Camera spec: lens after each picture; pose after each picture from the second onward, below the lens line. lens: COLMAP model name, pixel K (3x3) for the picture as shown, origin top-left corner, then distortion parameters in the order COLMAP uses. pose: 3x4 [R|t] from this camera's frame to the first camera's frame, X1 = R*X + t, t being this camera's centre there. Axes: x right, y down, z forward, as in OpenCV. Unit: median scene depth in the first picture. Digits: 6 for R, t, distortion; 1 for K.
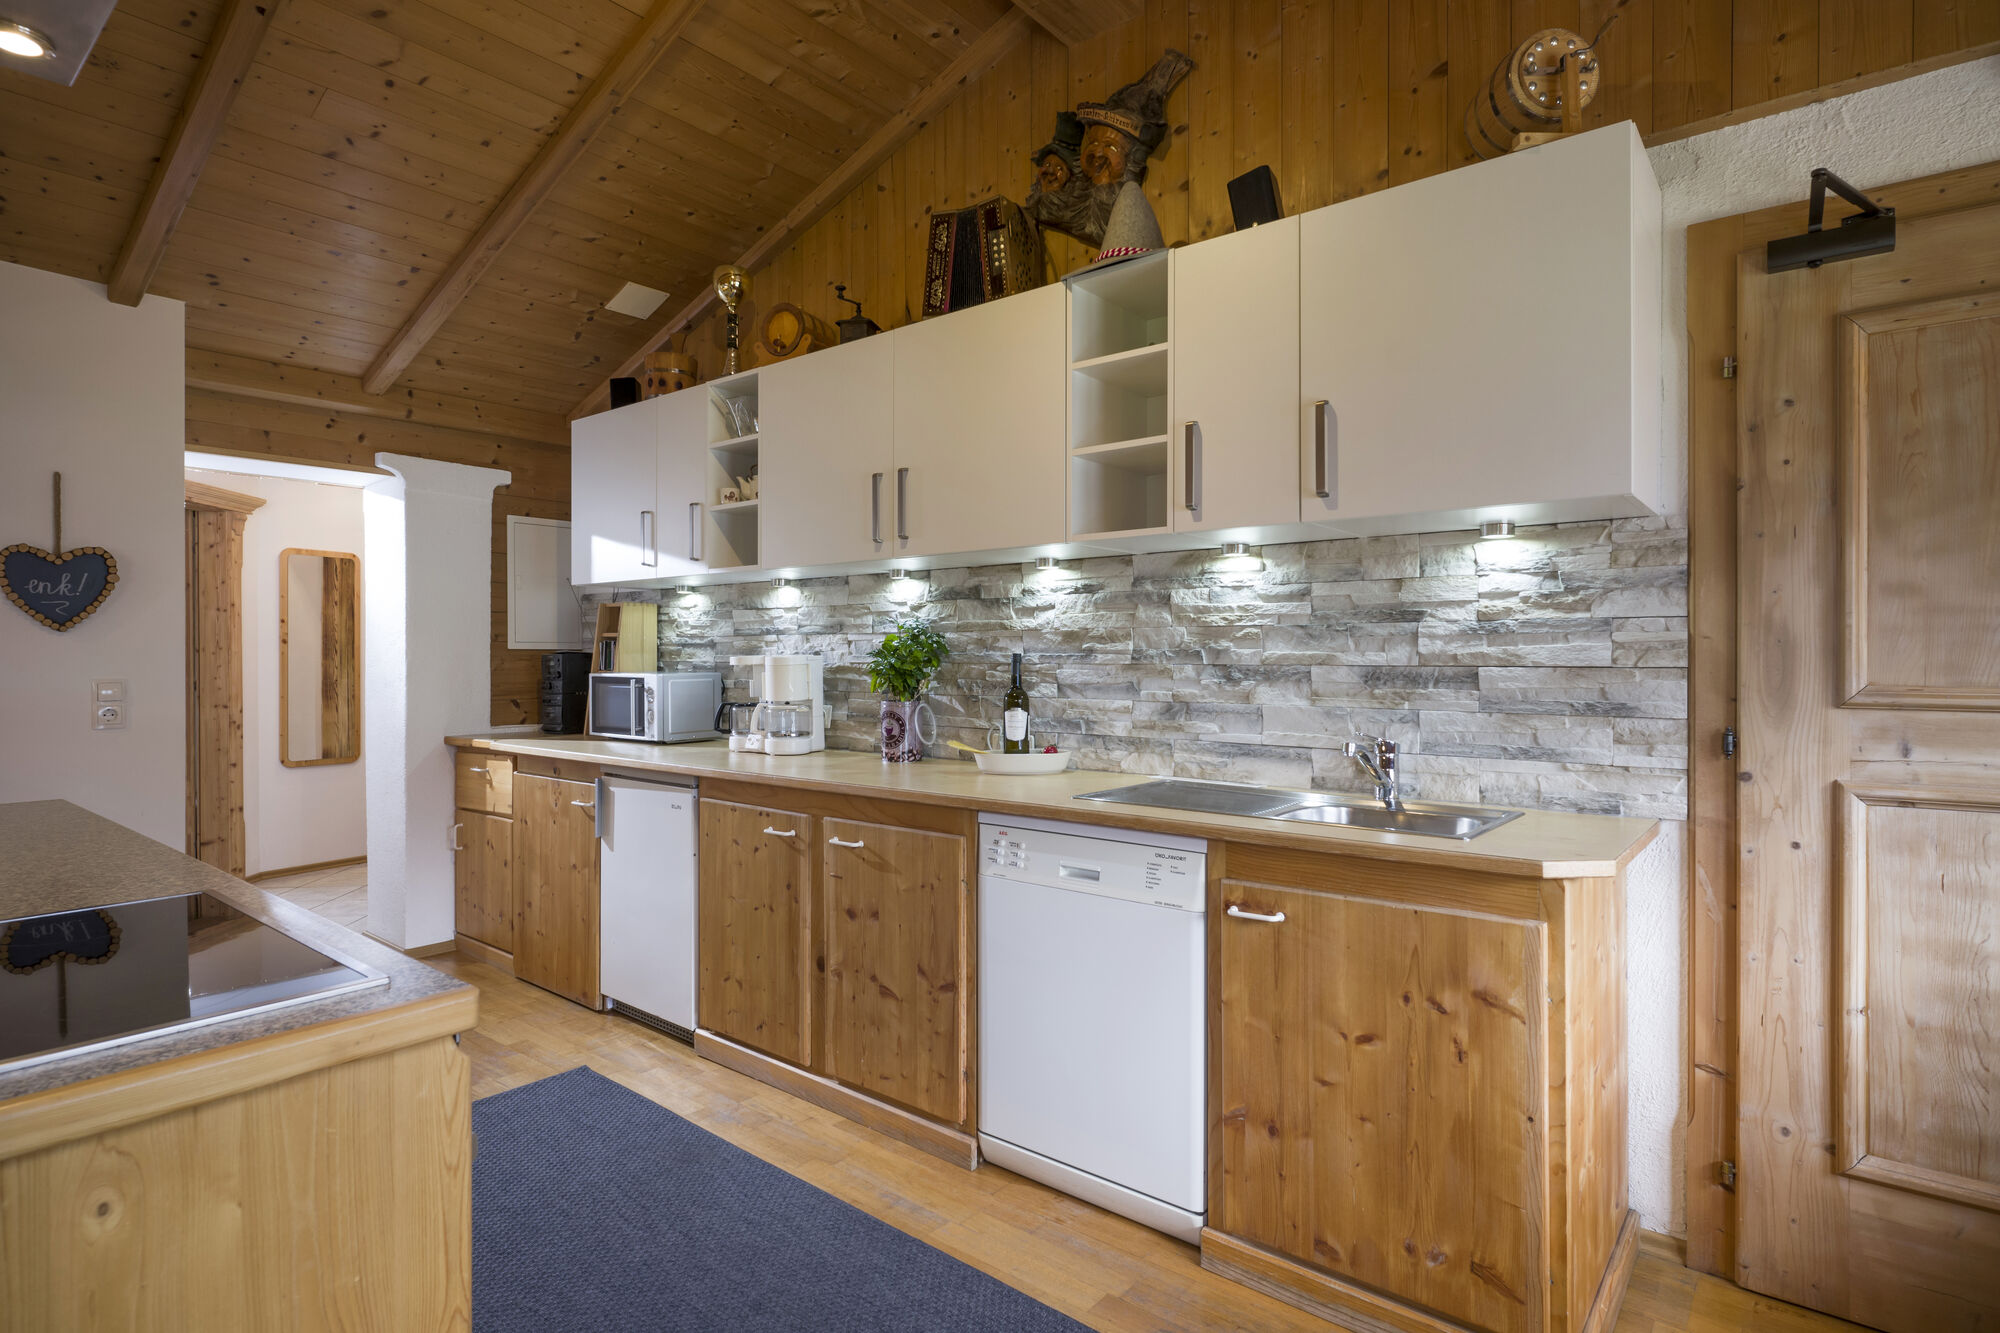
lens RADIAL K [[1028.6, 0, 1001.6], [0, 1028.6, 667.9], [0, 0, 1]] dist [-0.006170, 0.002702]
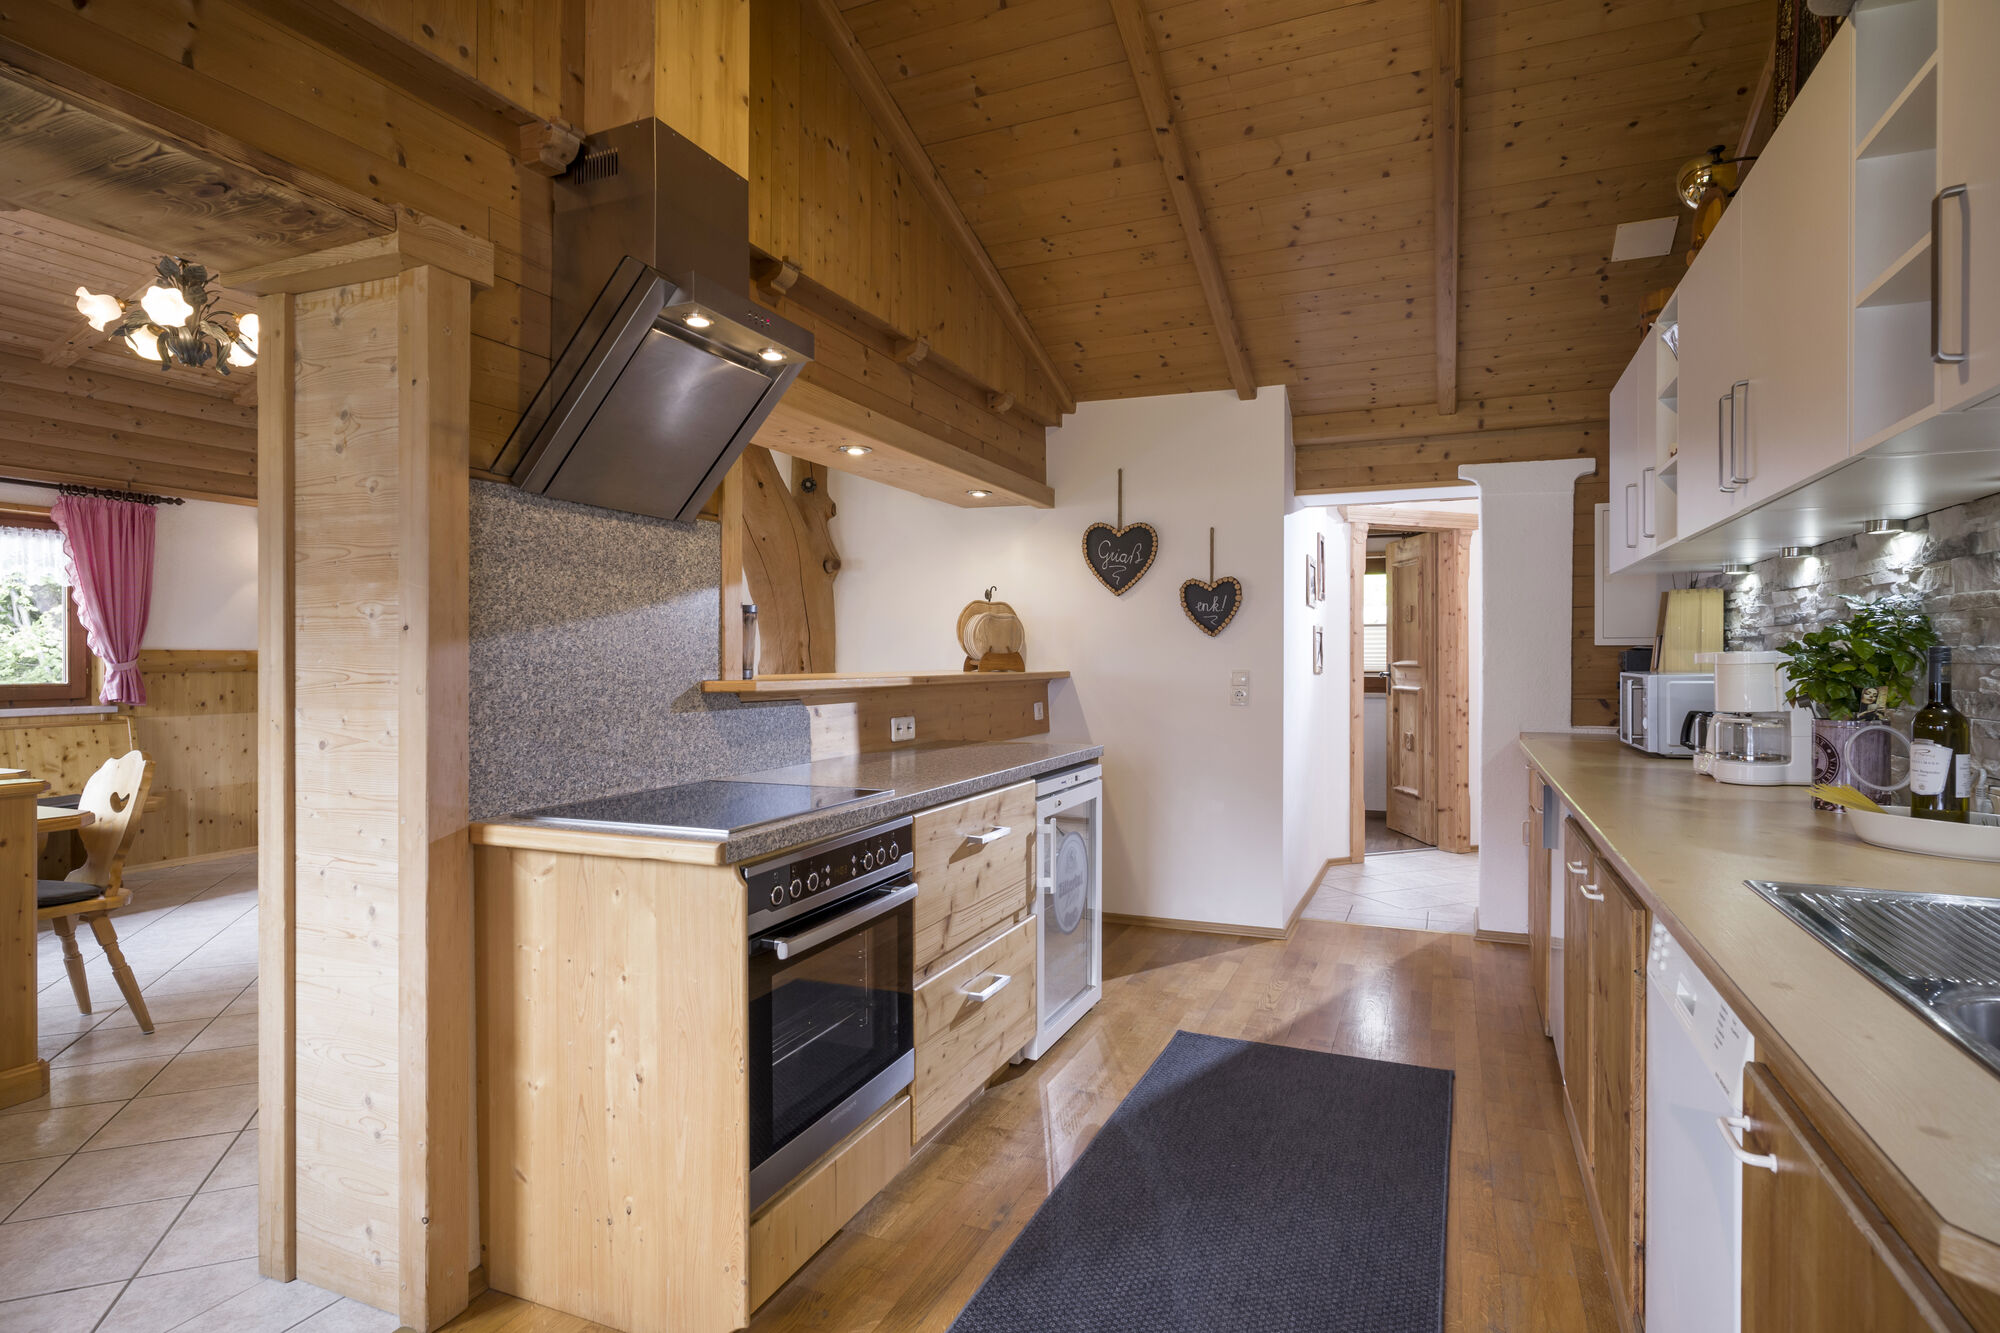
lens RADIAL K [[1028.6, 0, 998.4], [0, 1028.6, 657.7], [0, 0, 1]] dist [-0.006170, 0.002702]
pose [[0.275914, 0.002741, -0.961178, 0.308728], [-0.009498, 0.999955, 0.000125, -0.002226], [0.961135, 0.009094, 0.275928, 0.237229]]
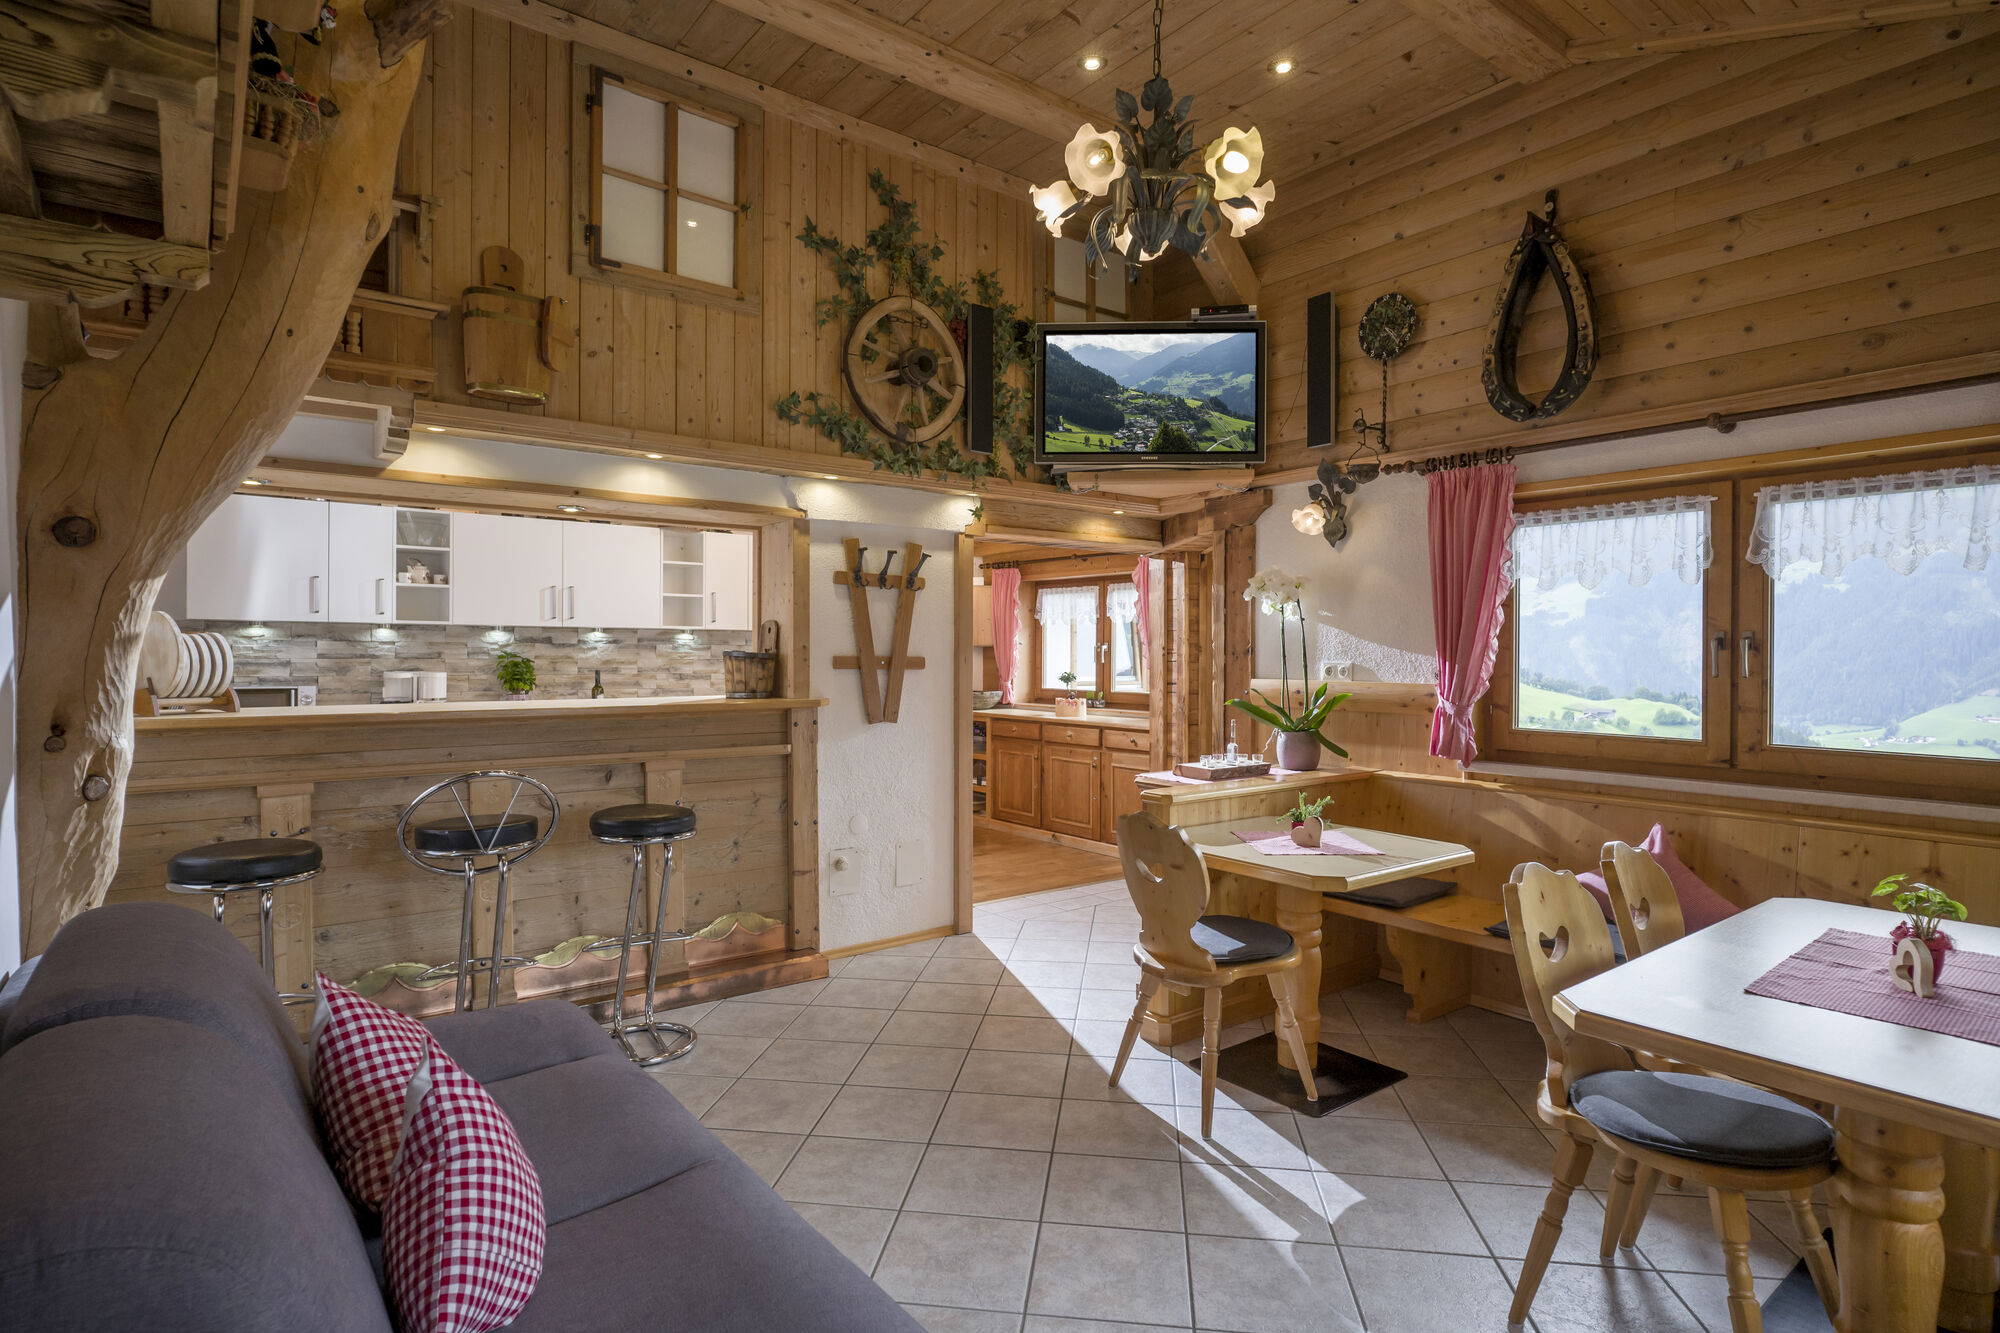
lens RADIAL K [[1028.6, 0, 1005.2], [0, 1028.6, 661.9], [0, 0, 1]] dist [-0.006170, 0.002702]
pose [[0.234730, -0.001263, 0.972060, -2.420539], [0.008444, 0.999964, -0.000739, -0.026499], [-0.972024, 0.008381, 0.234732, -0.513295]]
